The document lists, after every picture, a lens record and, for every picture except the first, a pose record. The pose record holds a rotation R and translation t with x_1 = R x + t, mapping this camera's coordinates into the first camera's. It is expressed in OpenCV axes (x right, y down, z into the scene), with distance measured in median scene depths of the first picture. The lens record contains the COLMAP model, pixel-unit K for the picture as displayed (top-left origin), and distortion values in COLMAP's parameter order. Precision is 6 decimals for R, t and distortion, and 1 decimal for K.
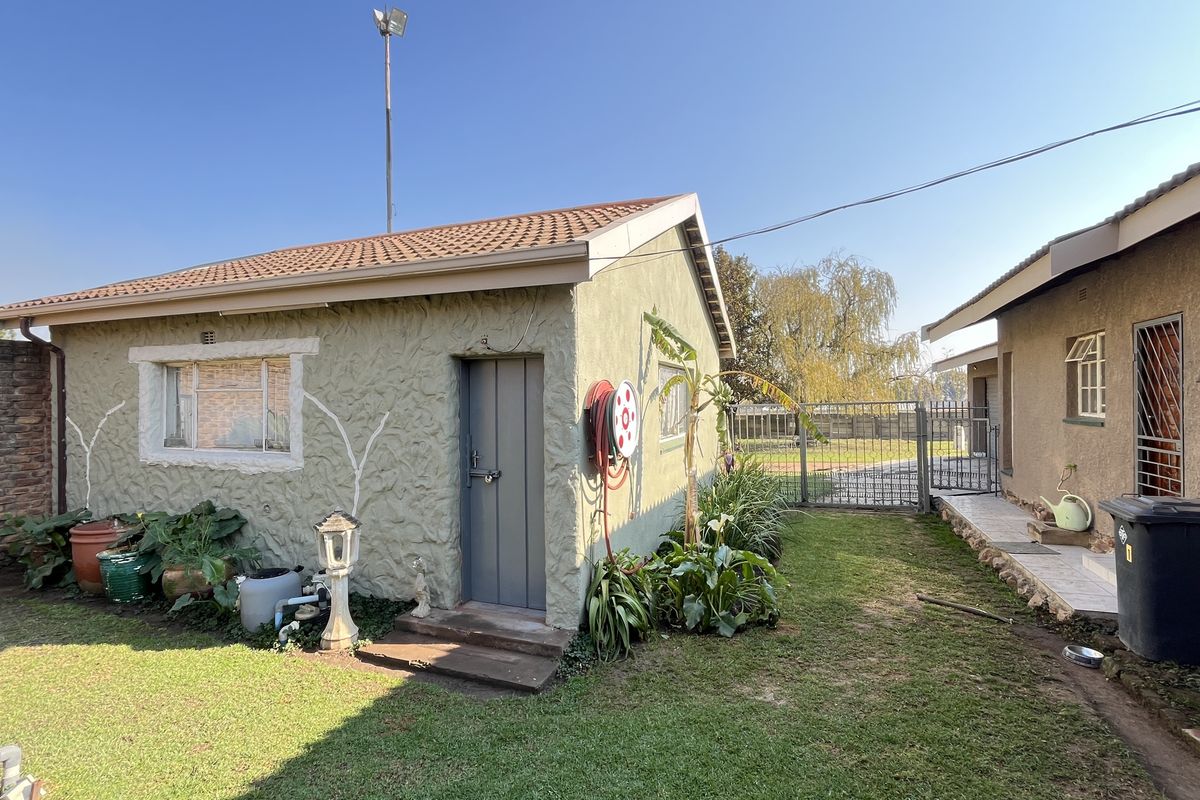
lens RADIAL K [[576.7, 0, 600.0], [0, 576.7, 398.7], [0, 0, 1]] dist [-0.005039, -0.000540]
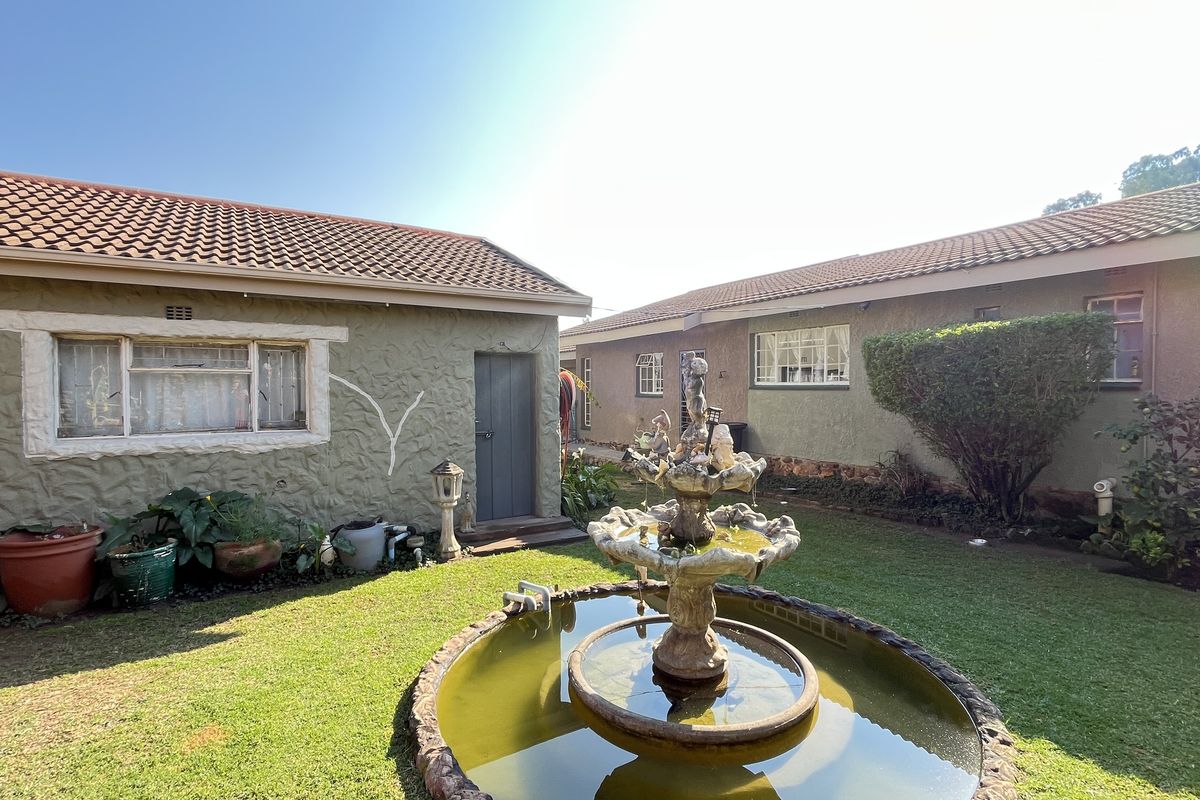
lens RADIAL K [[576.7, 0, 598.1], [0, 576.7, 398.9], [0, 0, 1]] dist [-0.005039, -0.000540]
pose [[0.601831, -0.013749, 0.798505, -1.120521], [-0.002460, 0.999815, 0.019069, 0.014298], [-0.798620, -0.013440, 0.601686, -0.105499]]
